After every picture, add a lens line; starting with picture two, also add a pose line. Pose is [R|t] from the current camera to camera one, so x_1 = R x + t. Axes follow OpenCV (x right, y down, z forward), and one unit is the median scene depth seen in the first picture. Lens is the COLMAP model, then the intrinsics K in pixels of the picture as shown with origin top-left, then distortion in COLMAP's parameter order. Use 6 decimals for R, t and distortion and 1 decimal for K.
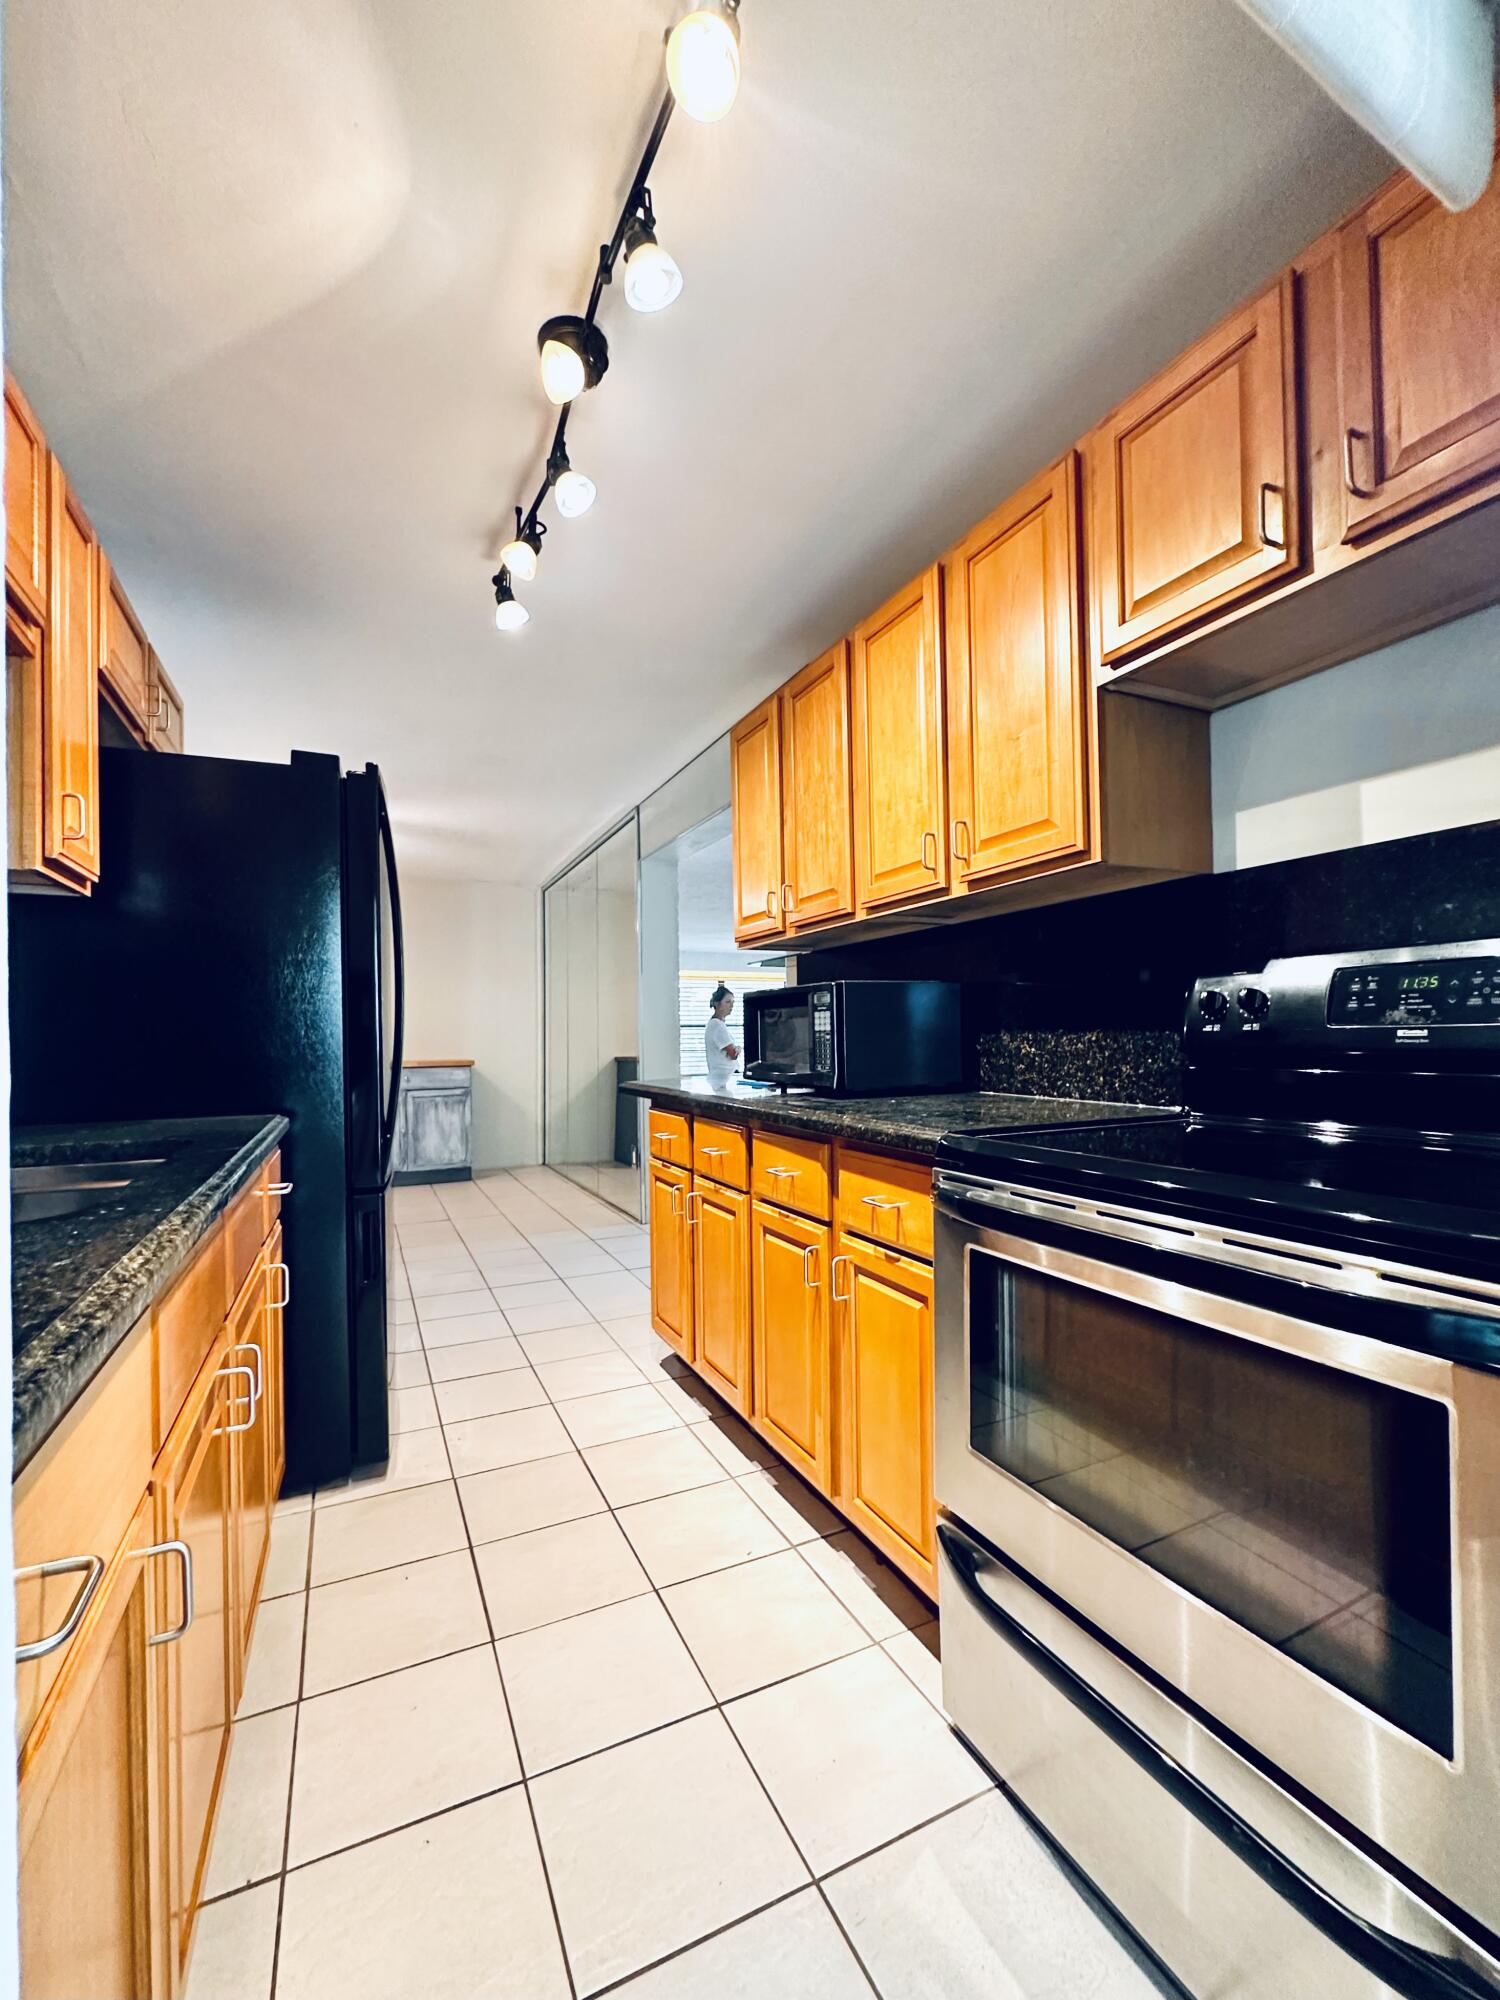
lens RADIAL K [[826.6, 0, 744.8], [0, 826.6, 1032.9], [0, 0, 1]] dist [-0.000559, 0.000313]
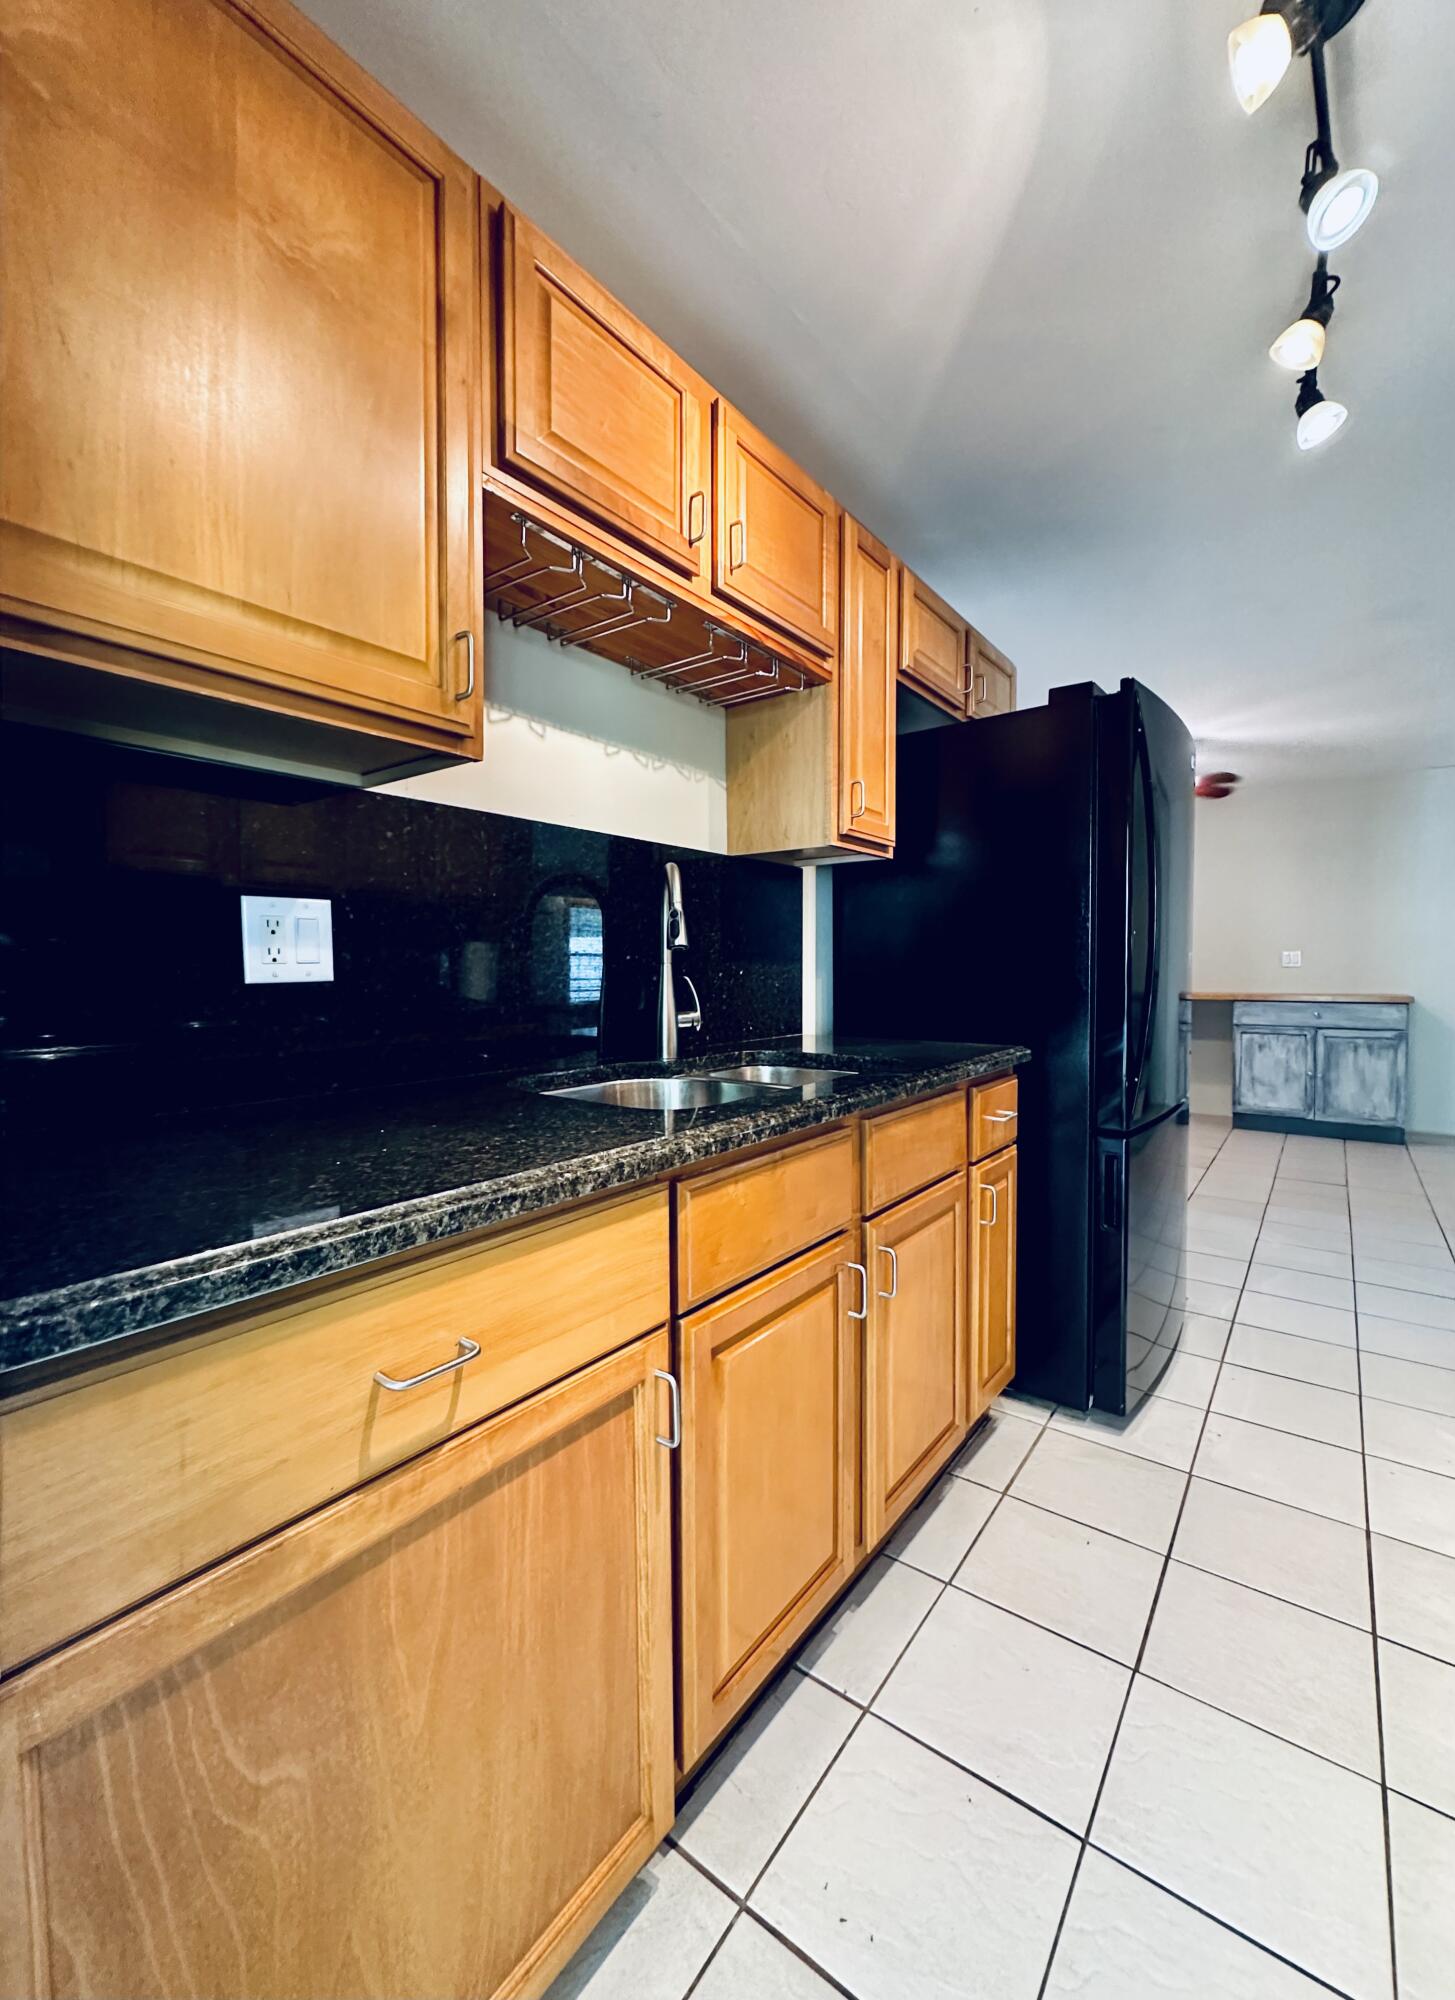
lens RADIAL K [[813.4, 0, 744.5], [0, 813.4, 1001.1], [0, 0, 1]] dist [-0.000572, 0.000274]
pose [[0.480292, 0.046784, -0.875860, 0.174855], [-0.000887, 0.998602, 0.052854, -0.013421], [0.877108, -0.024609, 0.479662, 0.194812]]
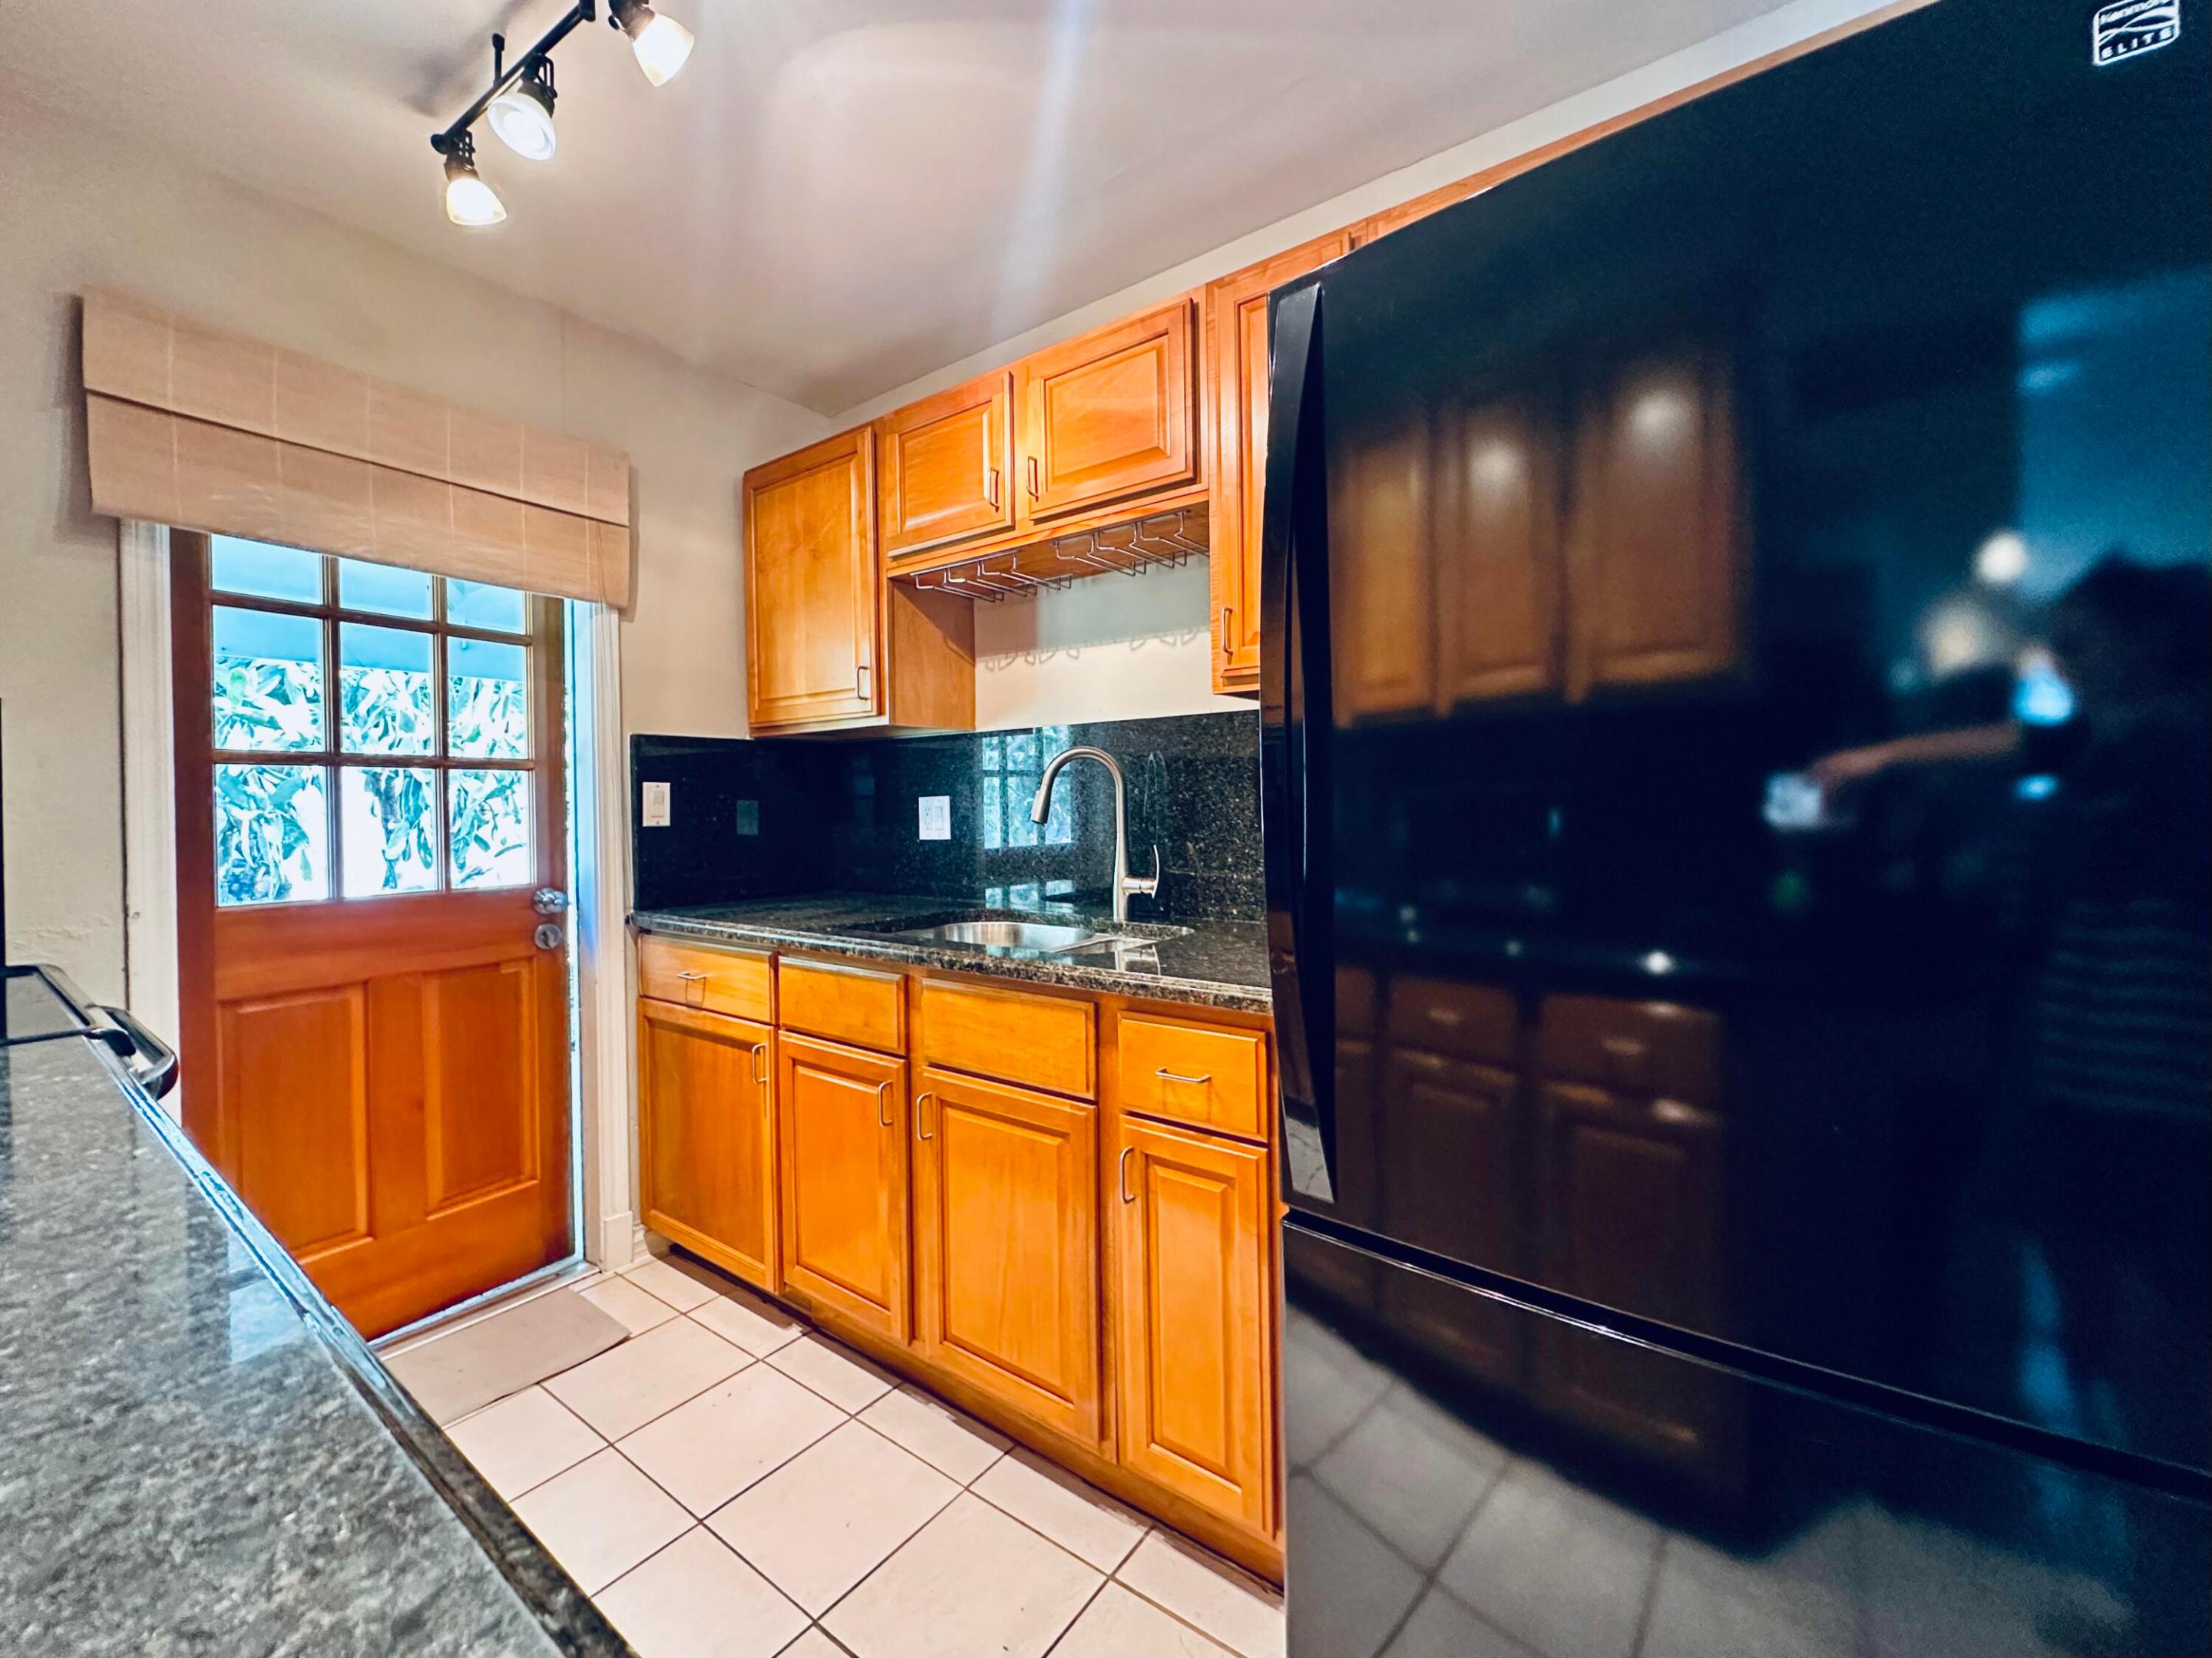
lens RADIAL K [[901.5, 0, 1109.0], [0, 901.5, 796.5], [0, 0, 1]] dist [-0.002363, 0.000361]
pose [[-0.877017, 0.026627, -0.479722, -0.123191], [0.028602, 0.999586, 0.003192, -0.055567], [0.479608, -0.010921, -0.877415, 1.542807]]
